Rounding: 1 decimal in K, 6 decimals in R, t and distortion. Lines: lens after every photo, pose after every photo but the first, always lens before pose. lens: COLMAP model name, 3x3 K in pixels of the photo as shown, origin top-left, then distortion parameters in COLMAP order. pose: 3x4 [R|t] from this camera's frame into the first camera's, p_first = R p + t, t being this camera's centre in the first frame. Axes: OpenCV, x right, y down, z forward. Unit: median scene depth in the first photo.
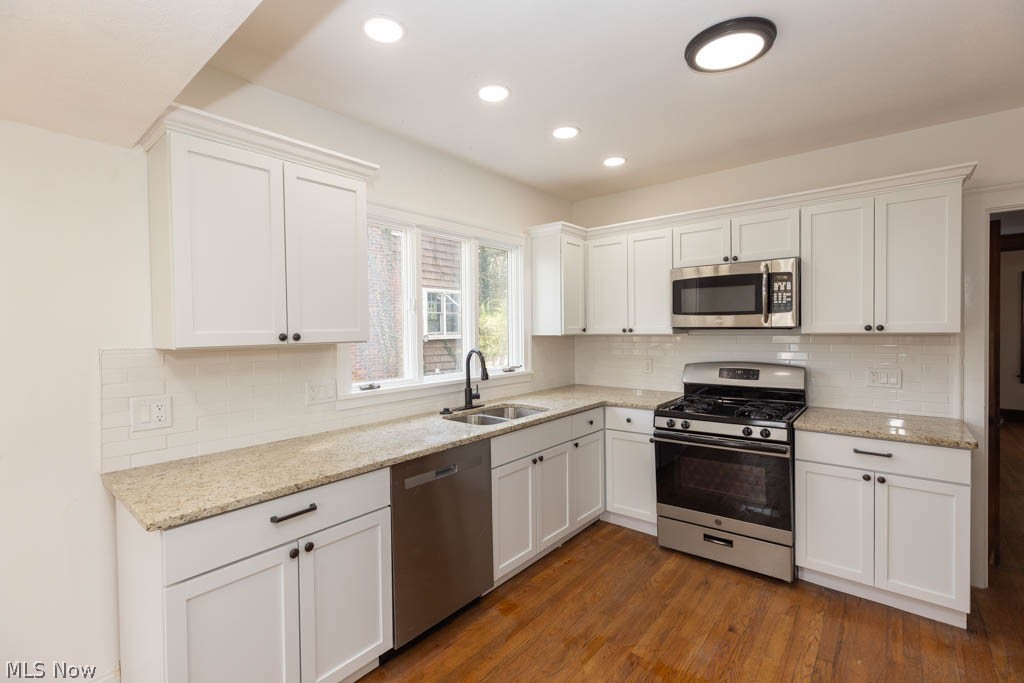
lens RADIAL K [[455.1, 0, 512.0], [0, 455.1, 341.5], [0, 0, 1]] dist [0.001999, -0.000280]
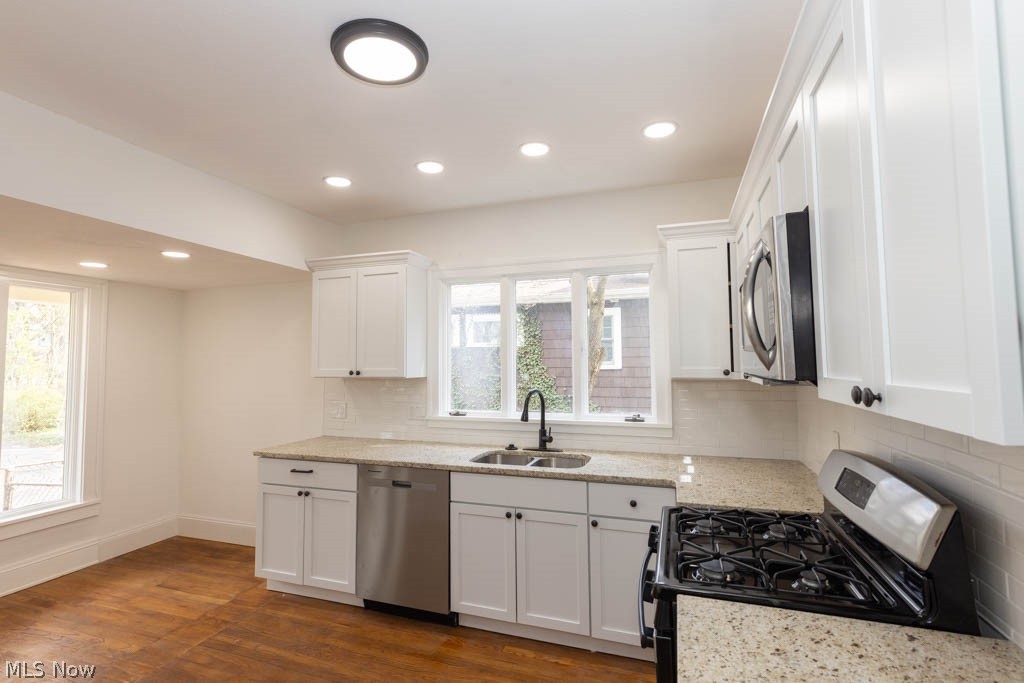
lens RADIAL K [[487.4, 0, 512.0], [0, 487.4, 341.5], [0, 0, 1]] dist [-0.000673, -0.000477]
pose [[0.352632, -0.031197, -0.935242, 0.934162], [-0.025191, 0.998765, -0.042814, -0.042364], [0.935423, 0.038658, 0.351411, 0.616247]]
